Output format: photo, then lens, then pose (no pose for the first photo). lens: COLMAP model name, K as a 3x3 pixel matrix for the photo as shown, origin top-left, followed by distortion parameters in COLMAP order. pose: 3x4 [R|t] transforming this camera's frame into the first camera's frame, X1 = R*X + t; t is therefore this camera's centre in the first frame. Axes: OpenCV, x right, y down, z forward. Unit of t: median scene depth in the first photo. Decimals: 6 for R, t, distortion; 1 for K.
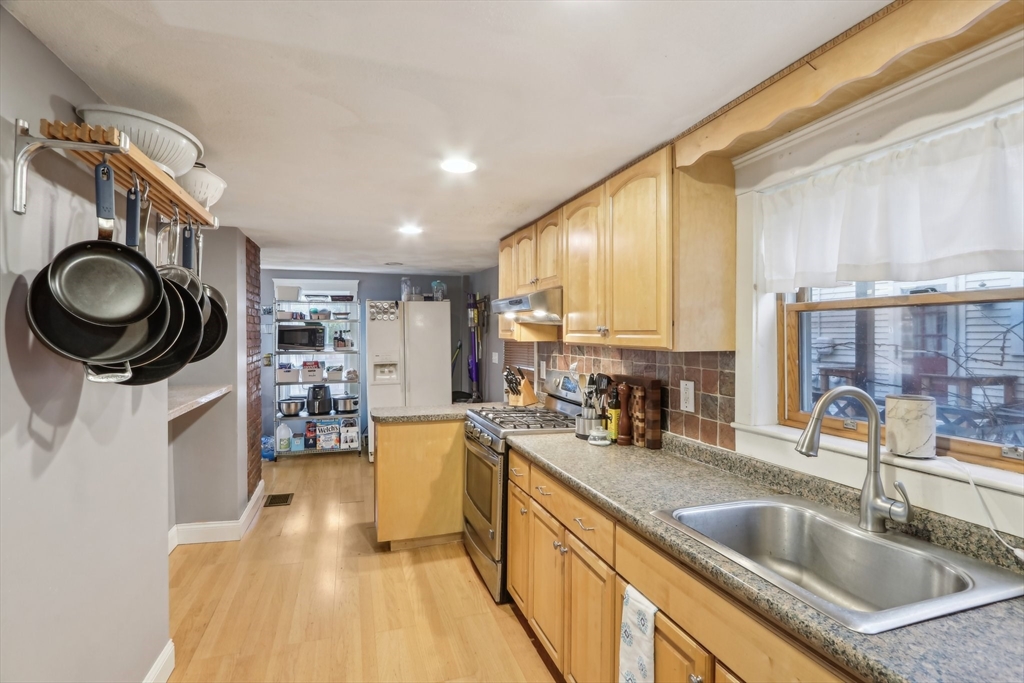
lens RADIAL K [[488.8, 0, 508.1], [0, 488.8, 330.7], [0, 0, 1]] dist [-0.021414, 0.004150]
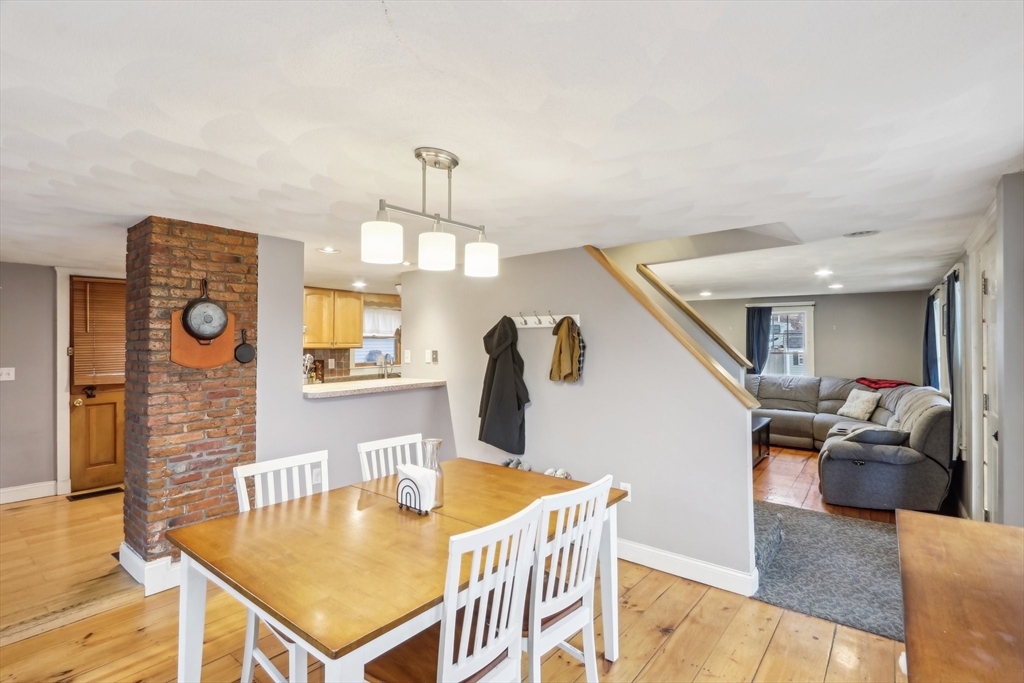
lens RADIAL K [[488.8, 0, 510.6], [0, 488.8, 340.1], [0, 0, 1]] dist [-0.021414, 0.004150]
pose [[-0.558775, 0.001441, 0.829318, -1.150735], [-0.004932, 0.999975, -0.005061, -0.002170], [-0.829305, -0.006918, -0.558754, 0.725555]]
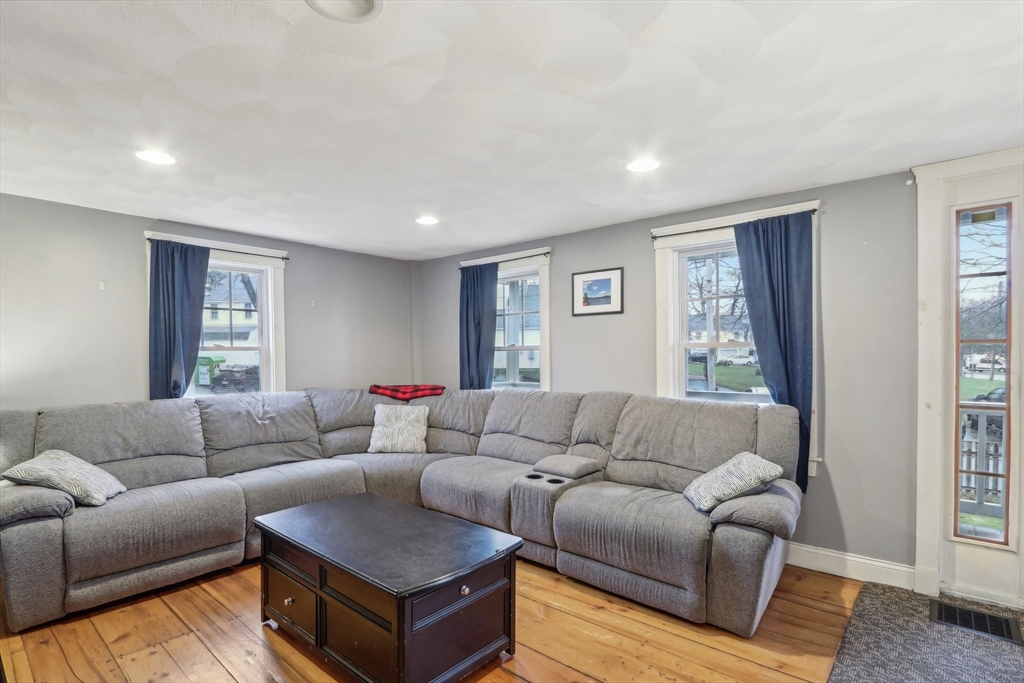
lens RADIAL K [[513.9, 0, 479.3], [0, 513.9, 357.9], [0, 0, 1]] dist [-0.004556, 0.000017]
pose [[-0.872259, 0.009636, -0.488950, -0.324108], [0.007301, 0.999951, 0.006681, 0.038225], [0.488990, 0.002258, -0.872286, 0.037050]]
